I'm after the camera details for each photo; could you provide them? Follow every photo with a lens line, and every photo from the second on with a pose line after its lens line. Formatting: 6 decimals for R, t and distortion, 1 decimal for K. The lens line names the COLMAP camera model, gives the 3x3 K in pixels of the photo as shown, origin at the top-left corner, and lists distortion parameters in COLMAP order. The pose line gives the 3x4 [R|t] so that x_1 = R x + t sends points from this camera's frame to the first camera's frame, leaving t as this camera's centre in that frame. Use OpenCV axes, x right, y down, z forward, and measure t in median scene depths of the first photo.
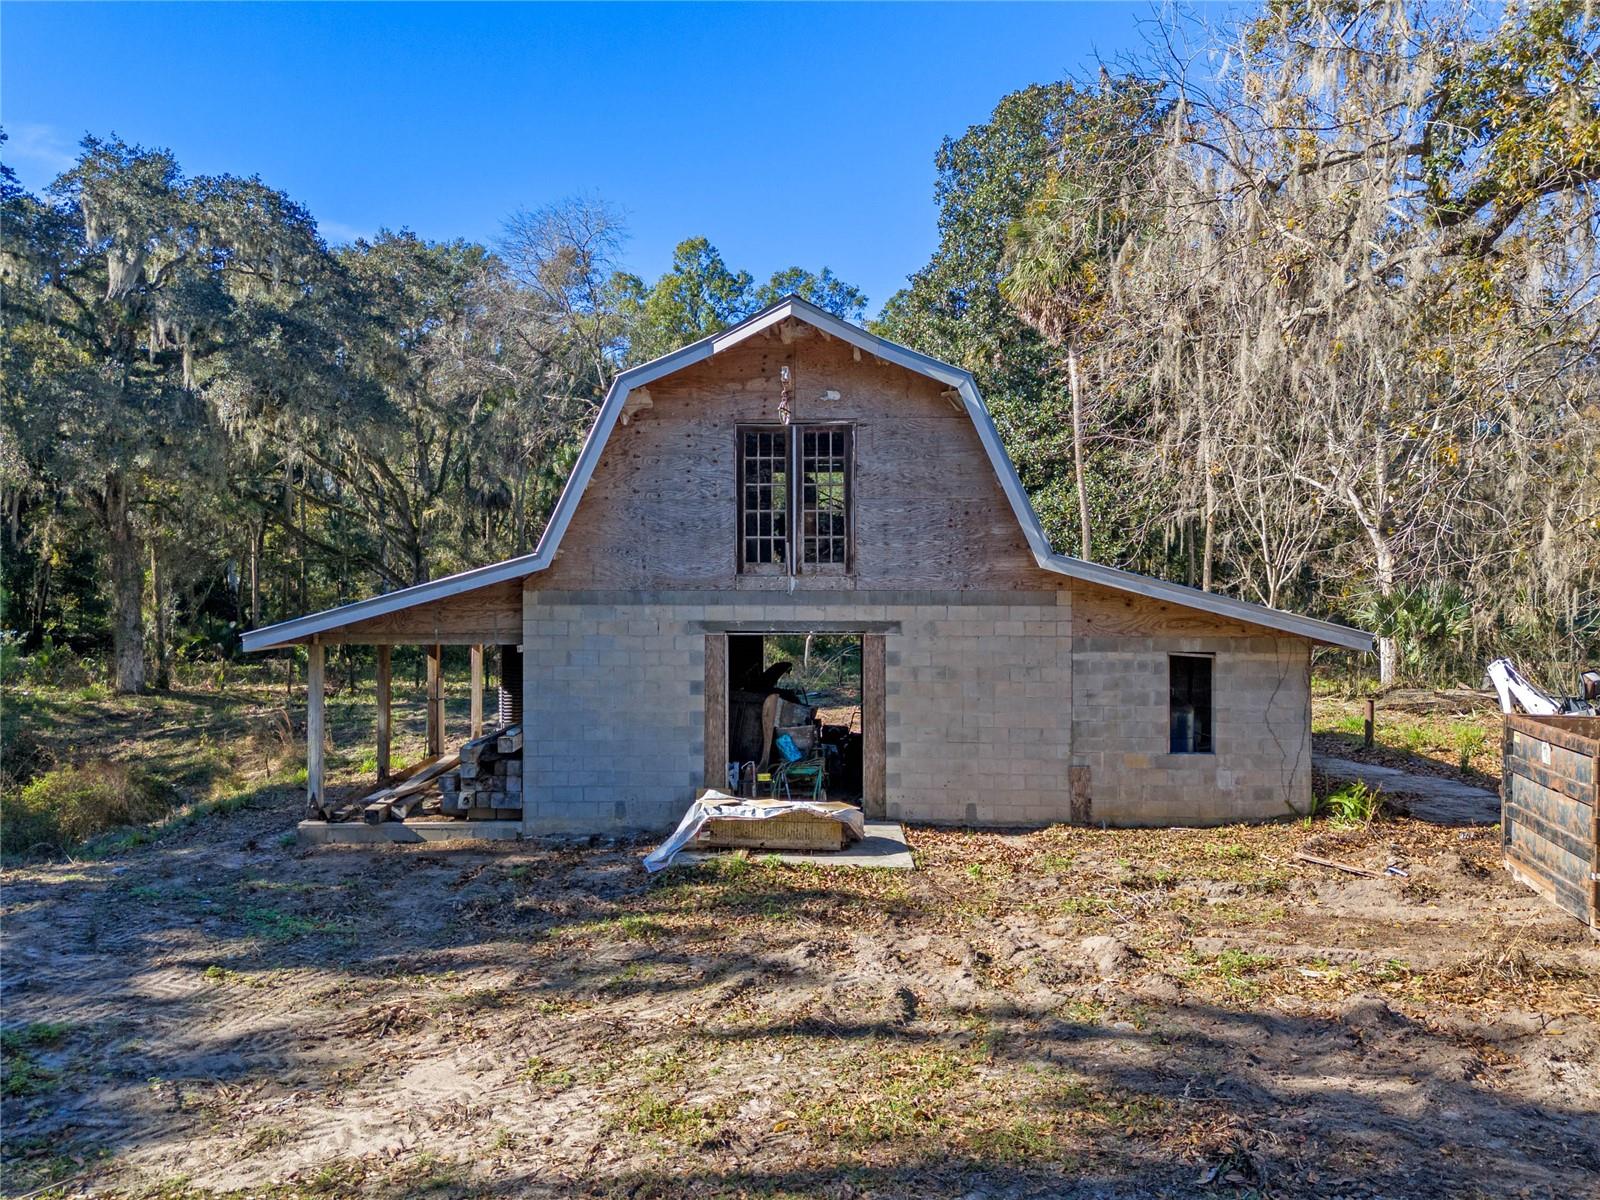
lens RADIAL K [[1181.1, 0, 798.1], [0, 1181.1, 594.4], [0, 0, 1]] dist [0.059265, -0.034221]
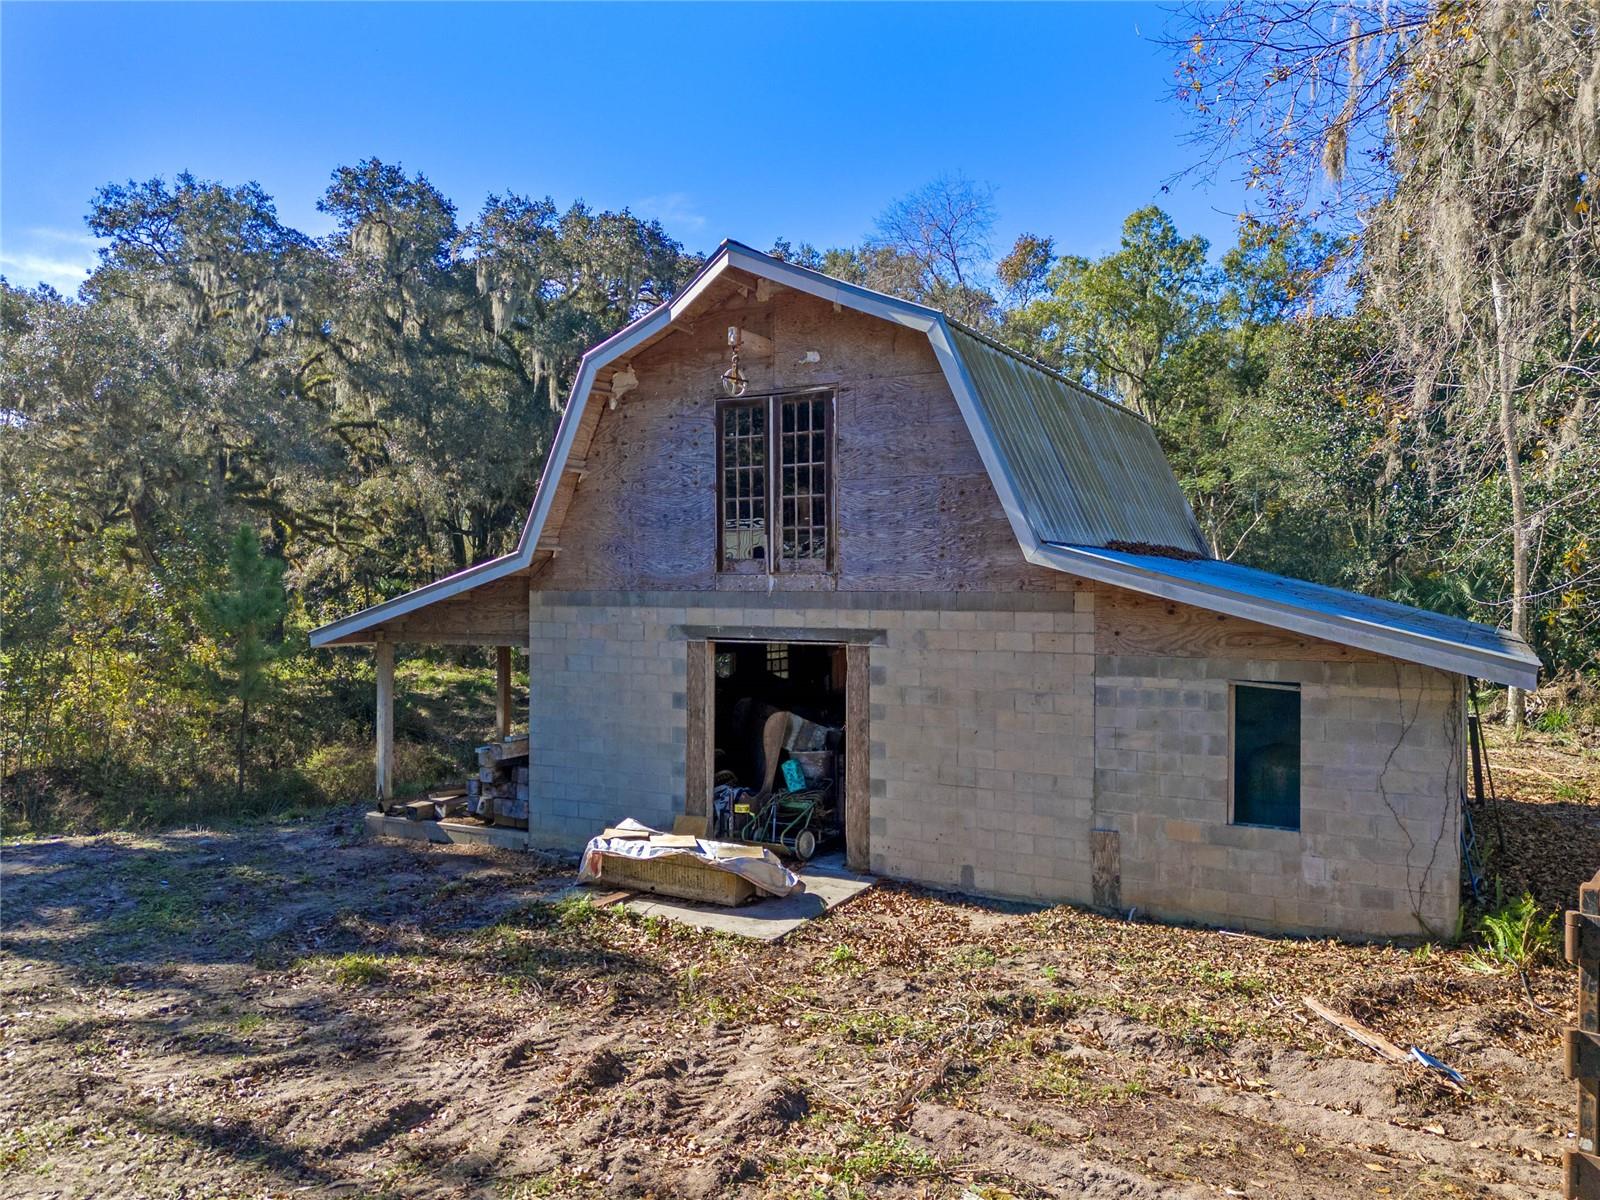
lens RADIAL K [[1181.1, 0, 800.9], [0, 1181.1, 595.9], [0, 0, 1]] dist [0.059265, -0.034221]
pose [[0.888900, 0.004283, -0.458082, 0.404218], [-0.004570, 0.999989, 0.000481, -0.000418], [0.458079, 0.001666, 0.888910, 0.255610]]
